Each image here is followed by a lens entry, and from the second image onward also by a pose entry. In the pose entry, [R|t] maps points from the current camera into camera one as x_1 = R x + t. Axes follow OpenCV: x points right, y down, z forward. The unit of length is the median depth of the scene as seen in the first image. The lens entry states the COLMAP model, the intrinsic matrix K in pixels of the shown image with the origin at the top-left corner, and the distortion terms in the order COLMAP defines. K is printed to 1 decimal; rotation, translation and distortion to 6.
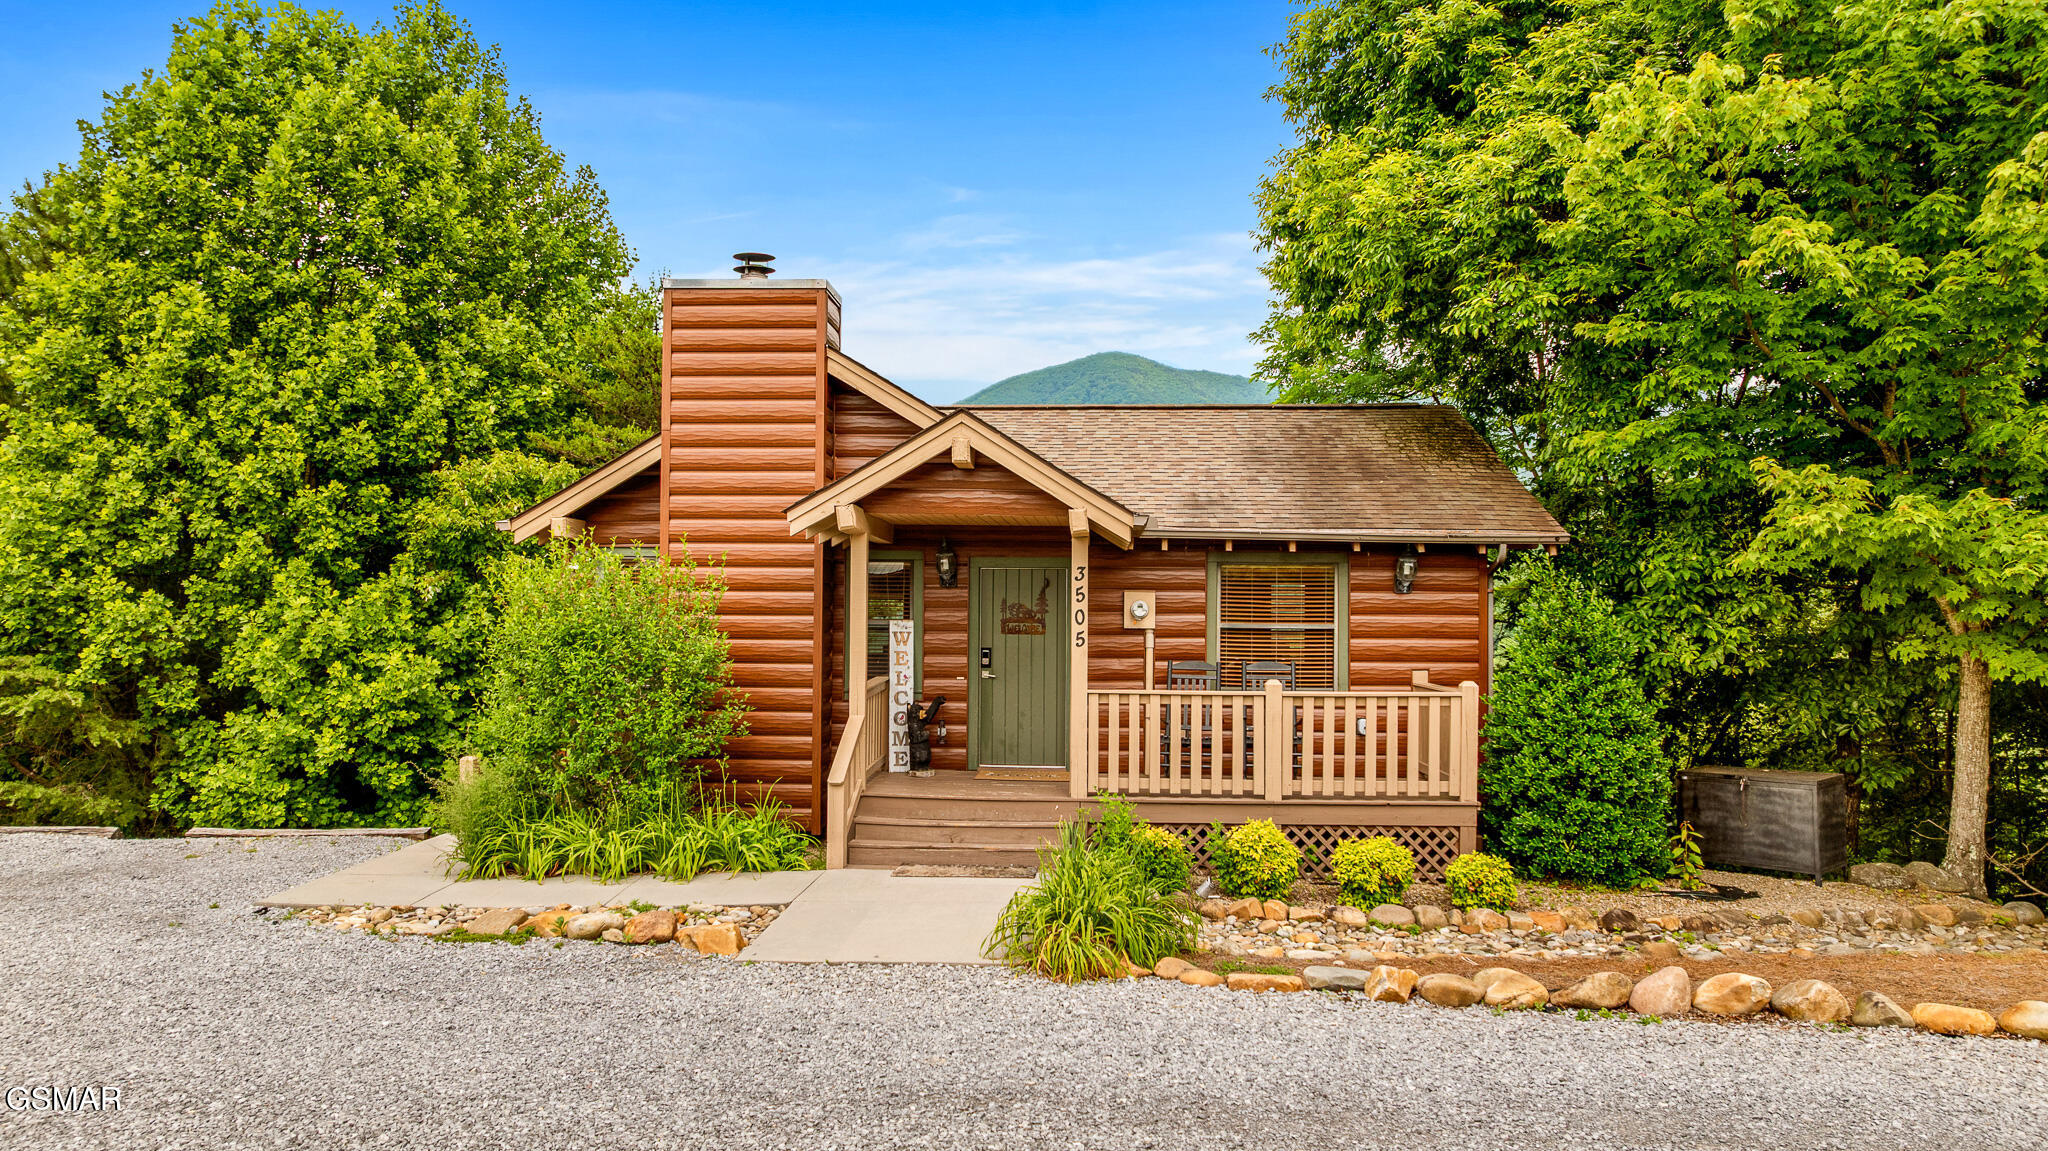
lens RADIAL K [[1439.7, 0, 1031.0], [0, 1439.7, 584.1], [0, 0, 1]] dist [-0.030508, 0.024446]
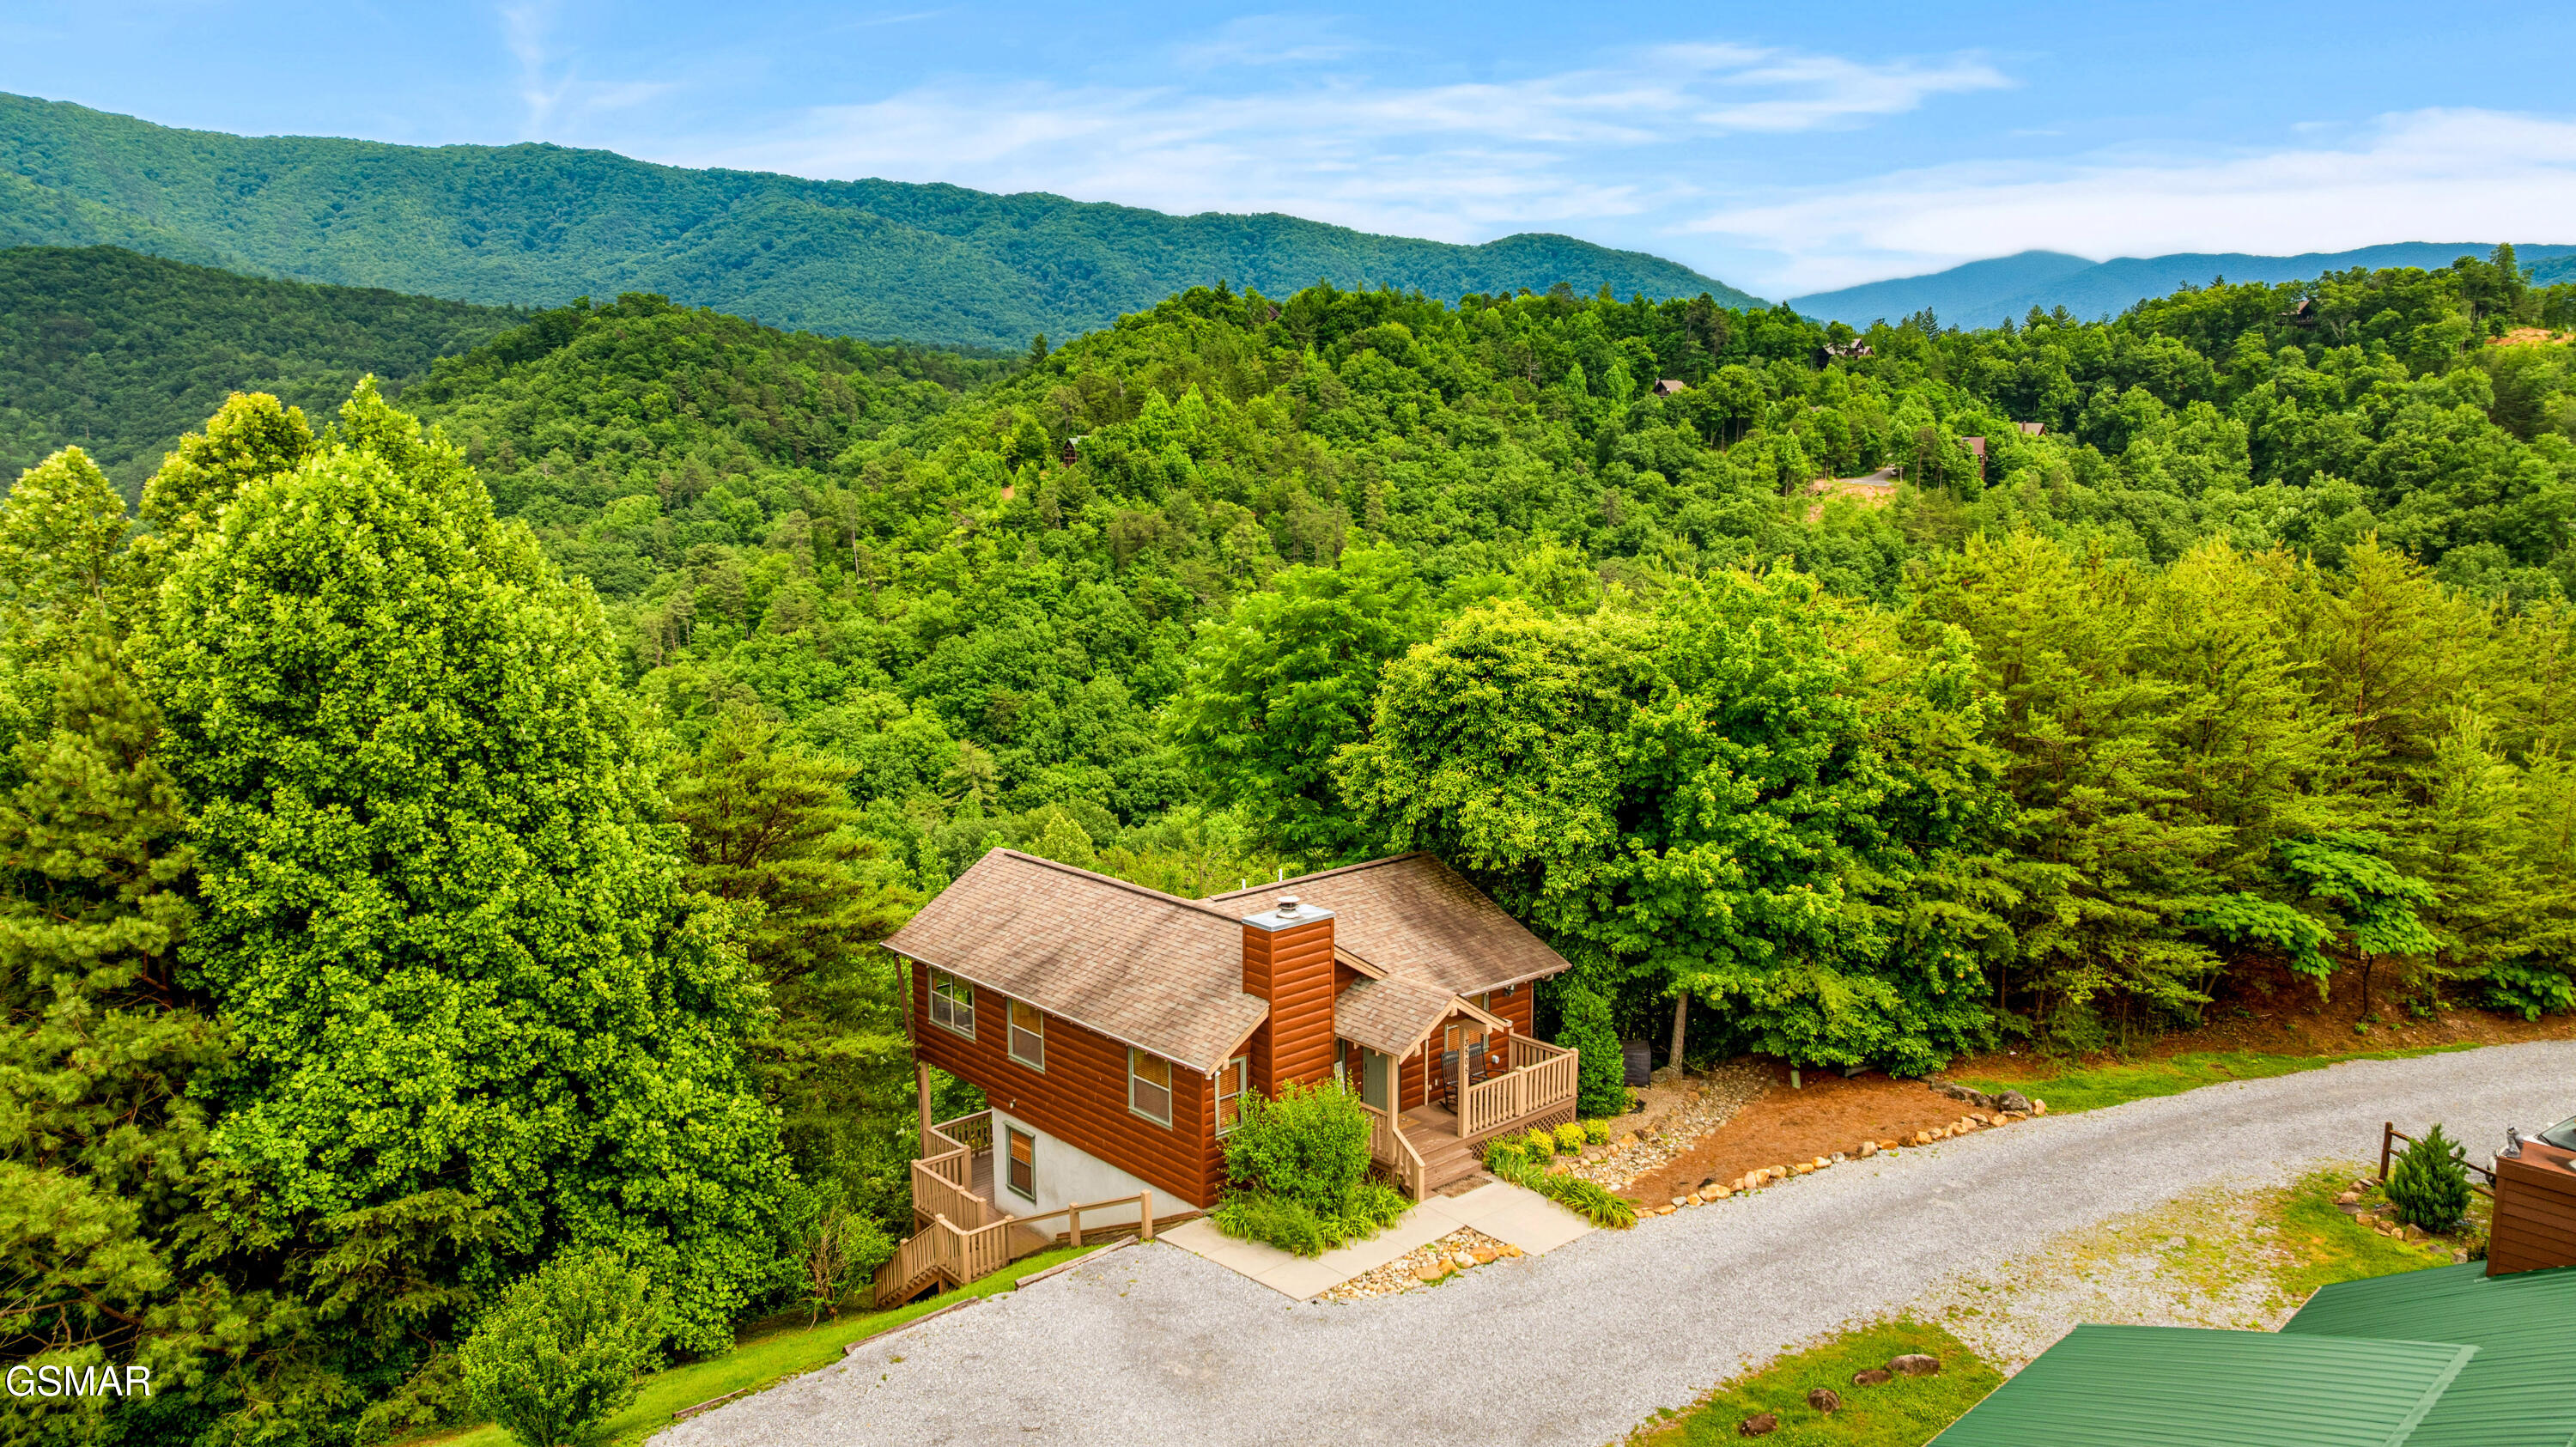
lens RADIAL K [[1811.0, 0, 1292.2], [0, 1811.0, 721.4], [0, 0, 1]] dist [-0.030508, 0.024446]
pose [[0.714057, -0.117621, 0.690136, -1.887622], [-0.004144, 0.985058, 0.172173, -0.909664], [-0.700076, -0.125802, 0.702900, -0.678746]]
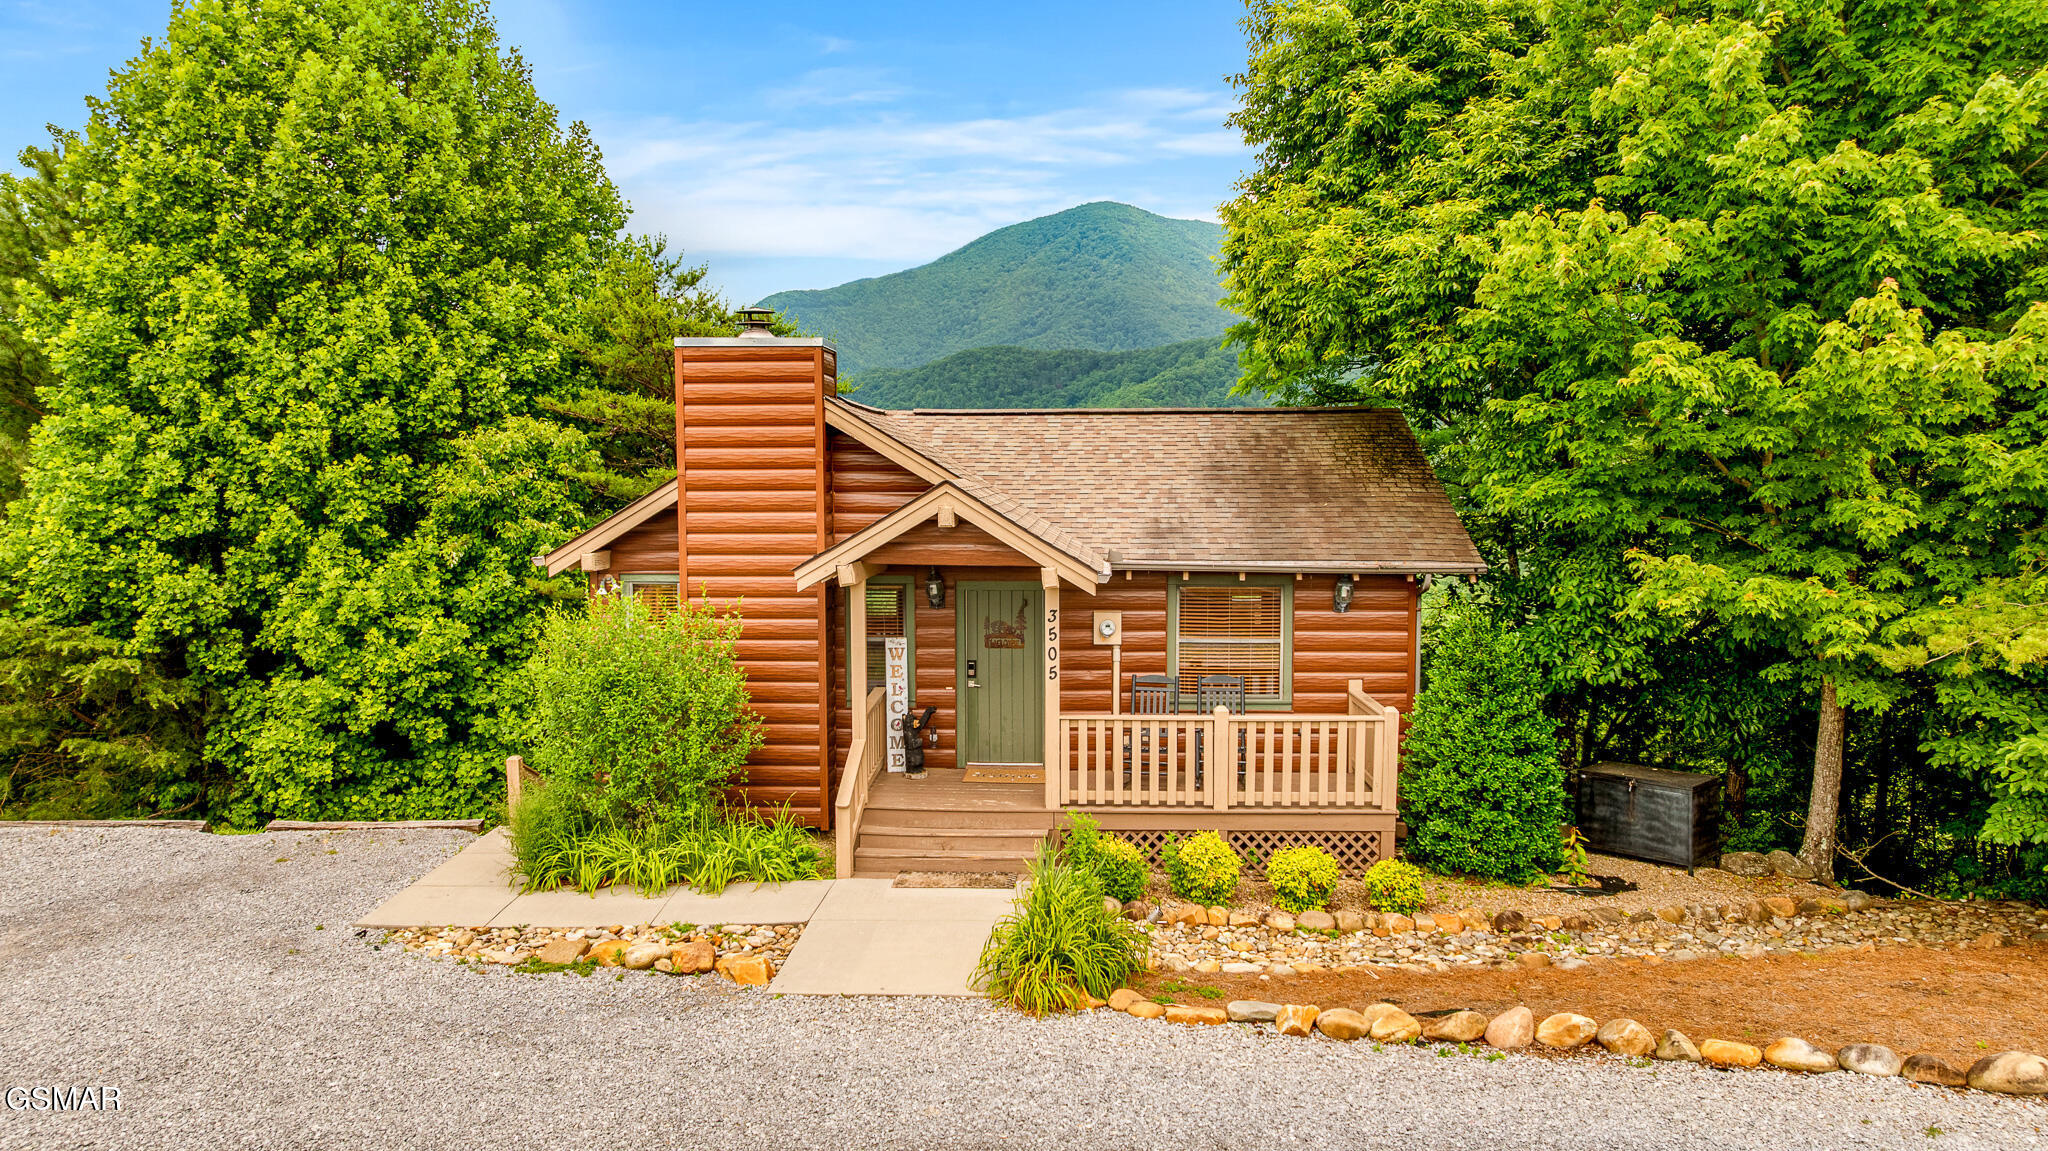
lens RADIAL K [[1439.7, 0, 1031.1], [0, 1439.7, 581.8], [0, 0, 1]] dist [-0.030508, 0.024446]
pose [[0.999935, -0.010398, 0.004703, 0.011220], [0.009882, 0.995047, 0.098909, -0.134679], [-0.005708, -0.098856, 0.995085, -0.120452]]
